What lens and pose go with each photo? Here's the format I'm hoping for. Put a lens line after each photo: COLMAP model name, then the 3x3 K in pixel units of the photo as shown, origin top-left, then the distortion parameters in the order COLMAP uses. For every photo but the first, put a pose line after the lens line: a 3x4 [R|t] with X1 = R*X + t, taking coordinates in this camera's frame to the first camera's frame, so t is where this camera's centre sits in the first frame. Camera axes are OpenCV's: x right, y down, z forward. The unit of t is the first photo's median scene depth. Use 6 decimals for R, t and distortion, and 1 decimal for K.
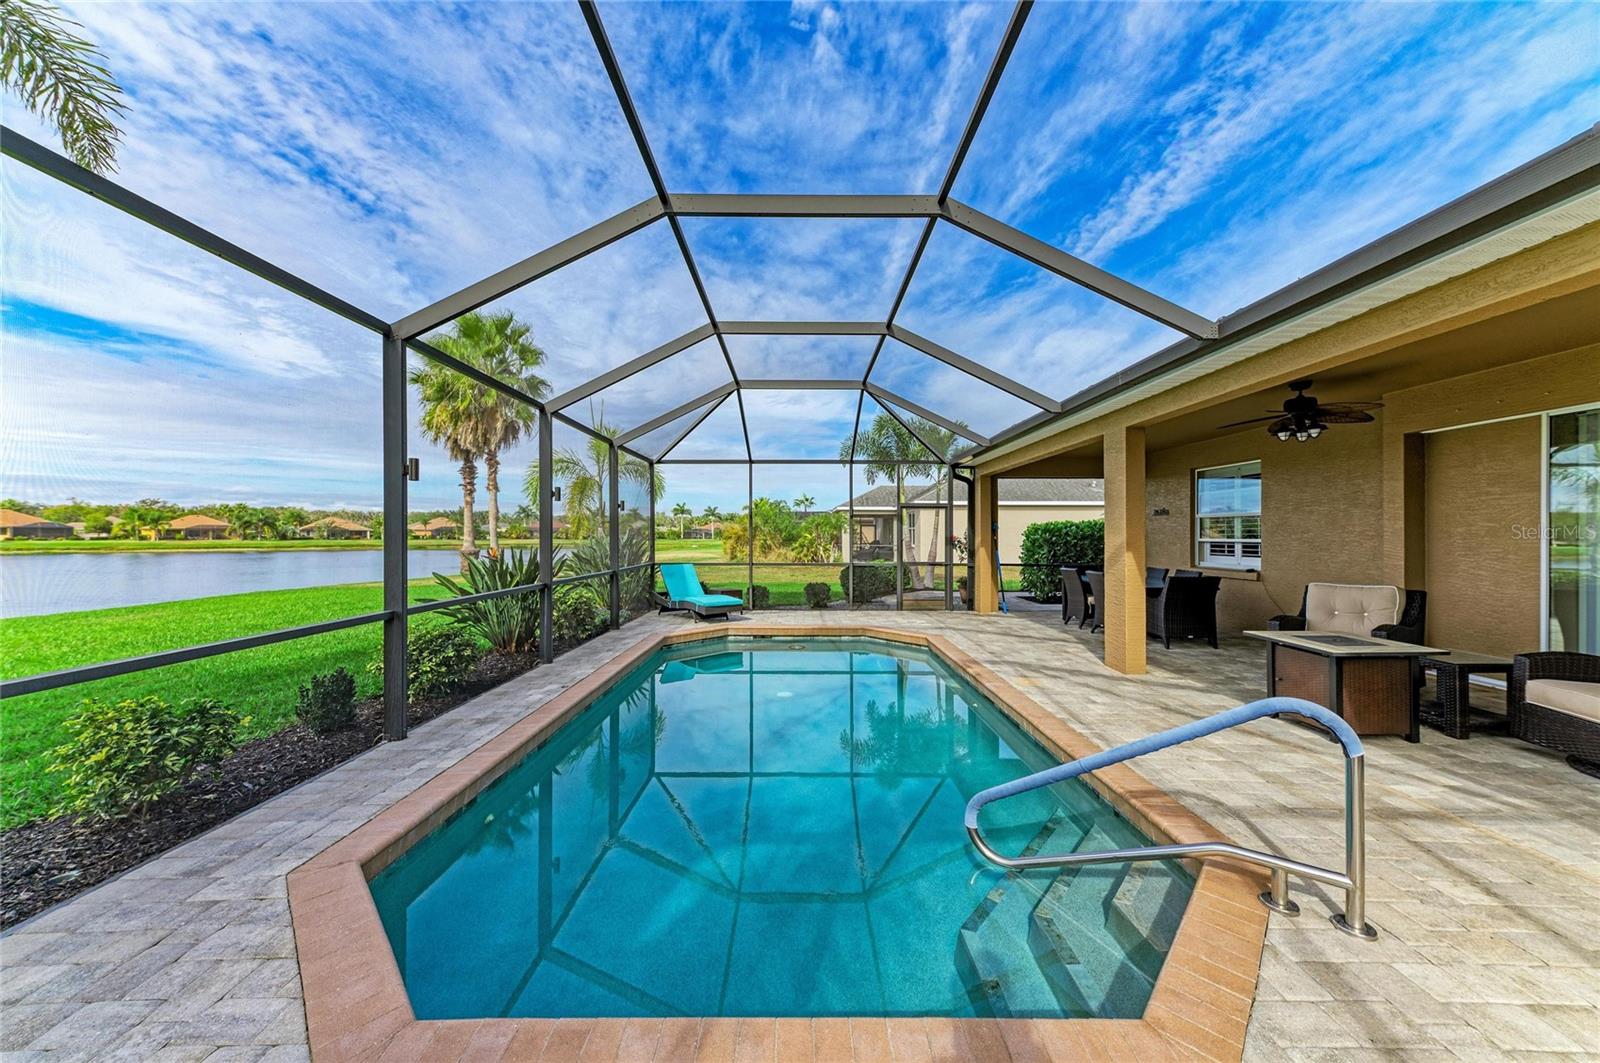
lens RADIAL K [[562.9, 0, 788.8], [0, 562.9, 537.8], [0, 0, 1]] dist [0.005845, -0.002263]
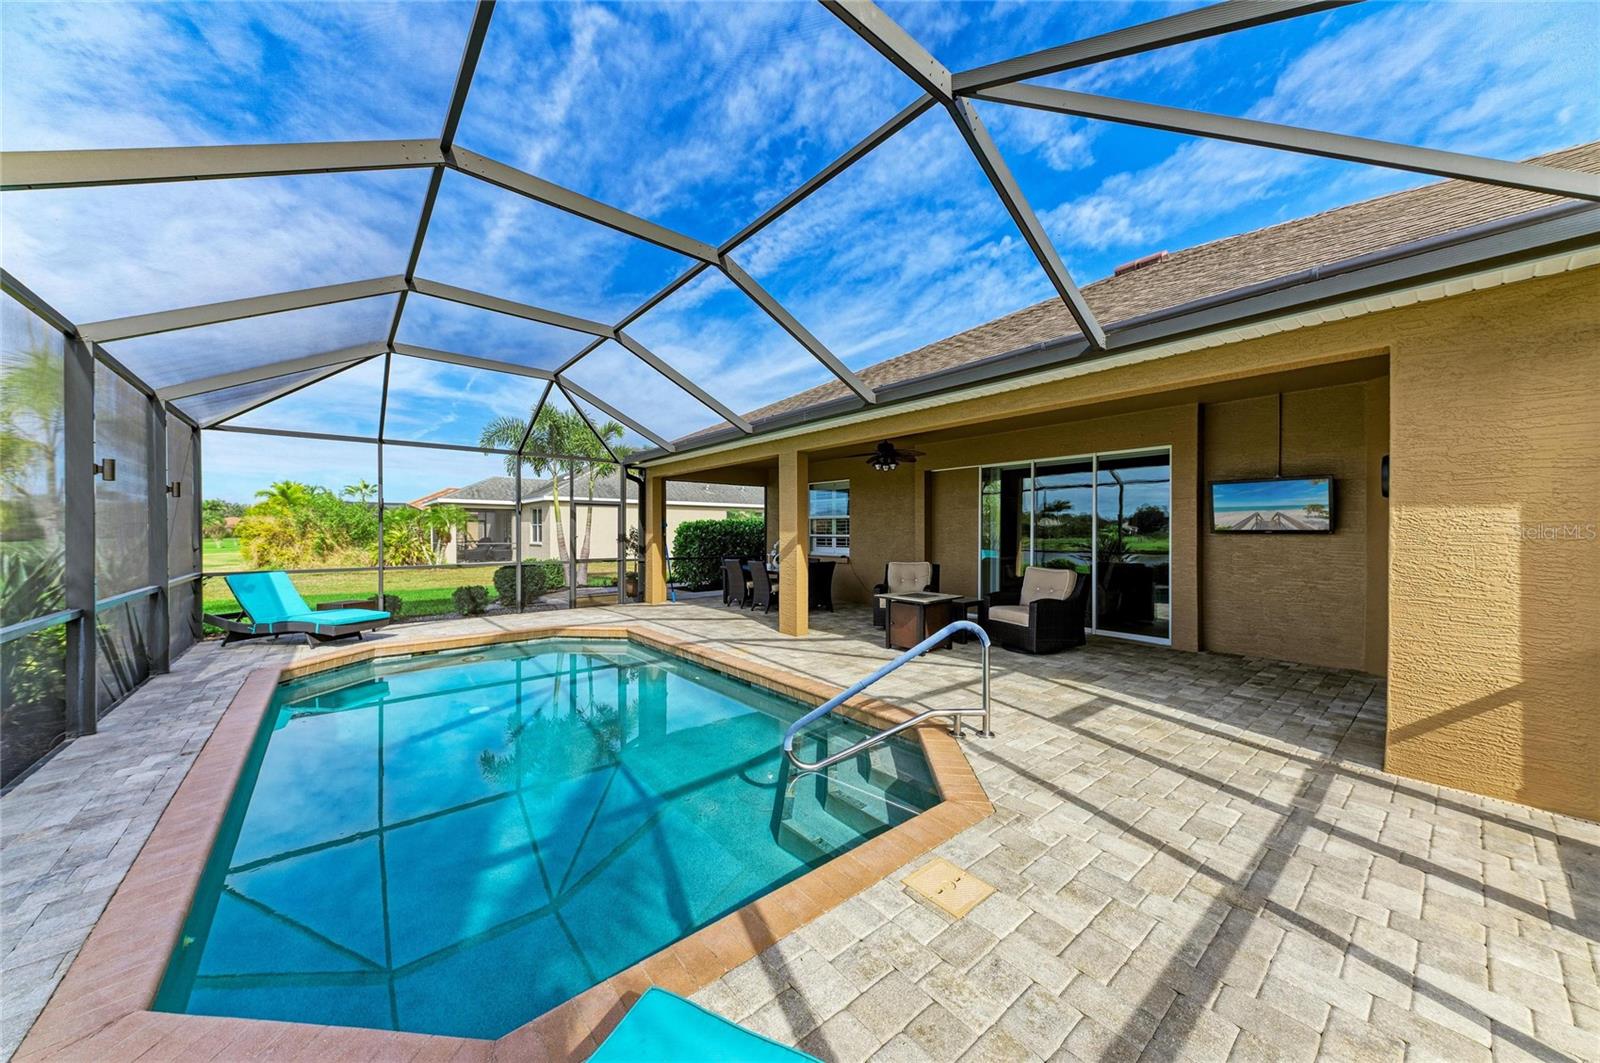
lens RADIAL K [[562.9, 0, 808.9], [0, 562.9, 530.6], [0, 0, 1]] dist [0.005845, -0.002263]
pose [[0.750039, 0.000815, 0.661393, -0.145577], [0.003926, 0.999976, -0.005684, 0.000128], [-0.661382, 0.006859, 0.750018, -0.010002]]
